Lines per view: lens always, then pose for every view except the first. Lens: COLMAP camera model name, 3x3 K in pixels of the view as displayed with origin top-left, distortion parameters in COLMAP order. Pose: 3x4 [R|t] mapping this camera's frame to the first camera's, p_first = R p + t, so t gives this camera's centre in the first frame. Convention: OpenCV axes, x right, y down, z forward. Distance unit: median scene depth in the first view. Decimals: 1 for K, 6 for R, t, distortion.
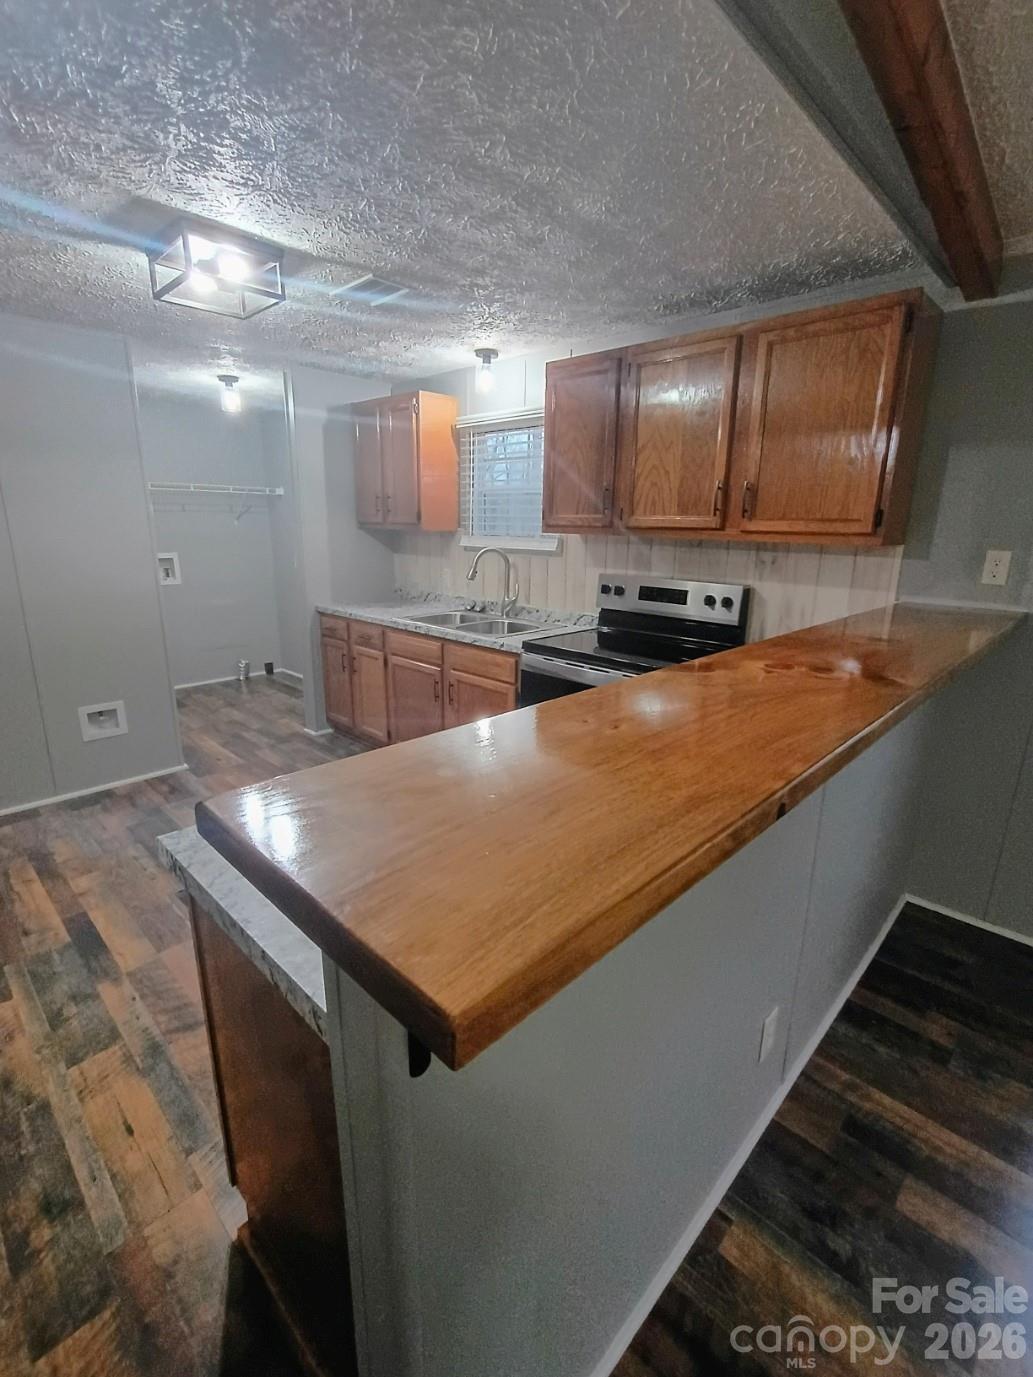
lens RADIAL K [[658.3, 0, 516.5], [0, 658.3, 688.5], [0, 0, 1]] dist [-0.000931, -0.000331]
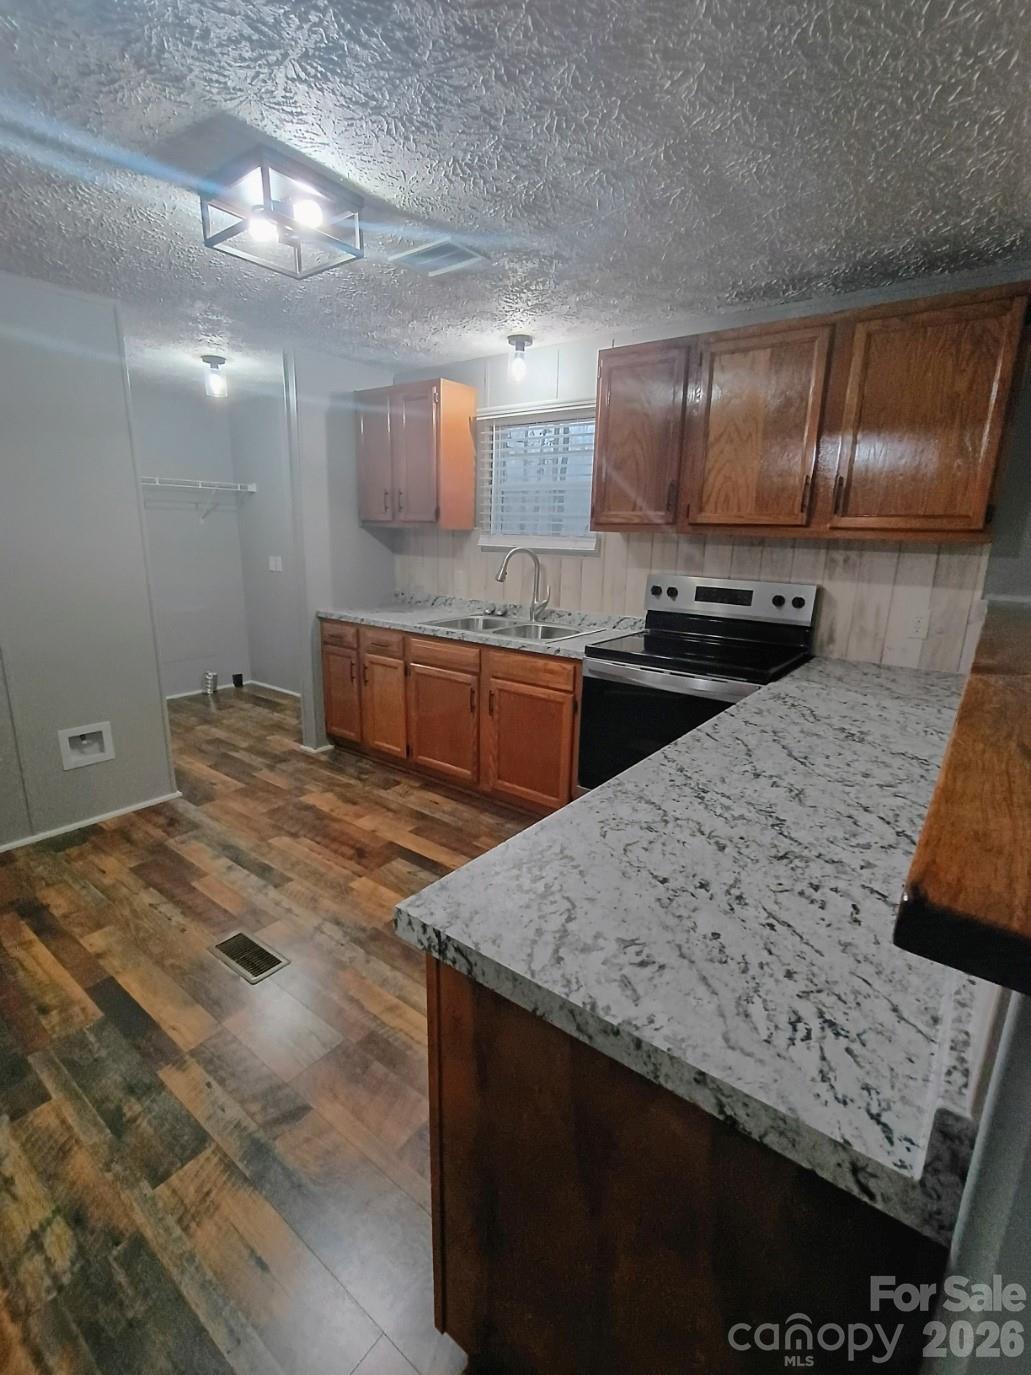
lens RADIAL K [[652.9, 0, 515.5], [0, 652.9, 687.5], [0, 0, 1]] dist [-0.001765, -0.000165]
pose [[0.992185, -0.021822, 0.122853, -0.199925], [0.023144, 0.999688, -0.009344, -0.006375], [-0.122611, 0.012114, 0.992381, 0.093823]]
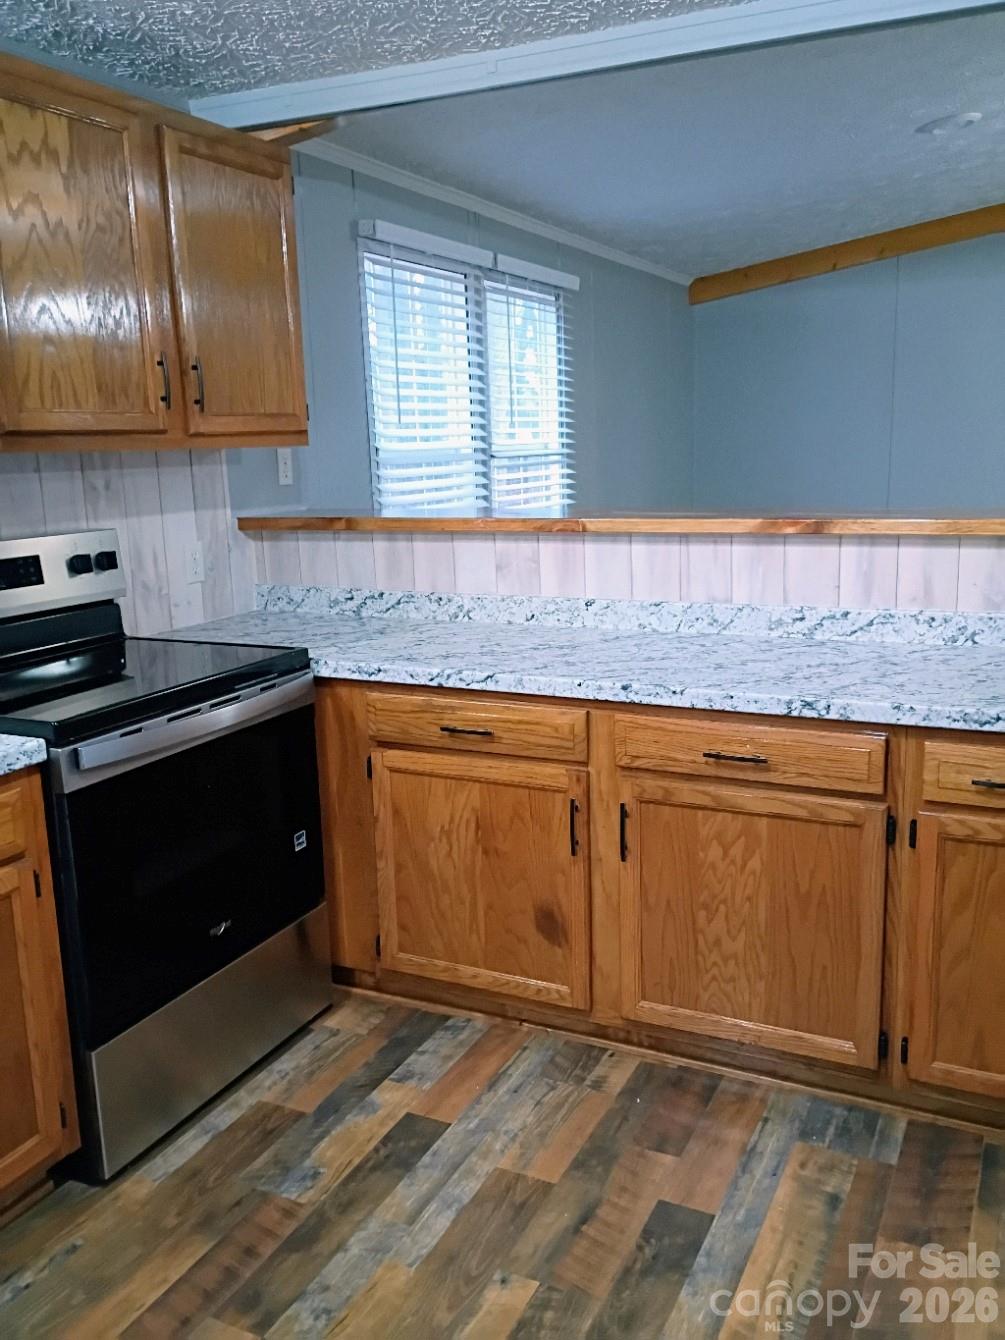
lens RADIAL K [[1136.1, 0, 502.5], [0, 1136.1, 670.0], [0, 0, 1]] dist [0.076955, 0.000850]
pose [[-0.328496, -0.196190, 0.923905, -0.690014], [0.259442, 0.921819, 0.287992, -0.226254], [-0.908174, 0.334304, -0.251914, 0.907931]]
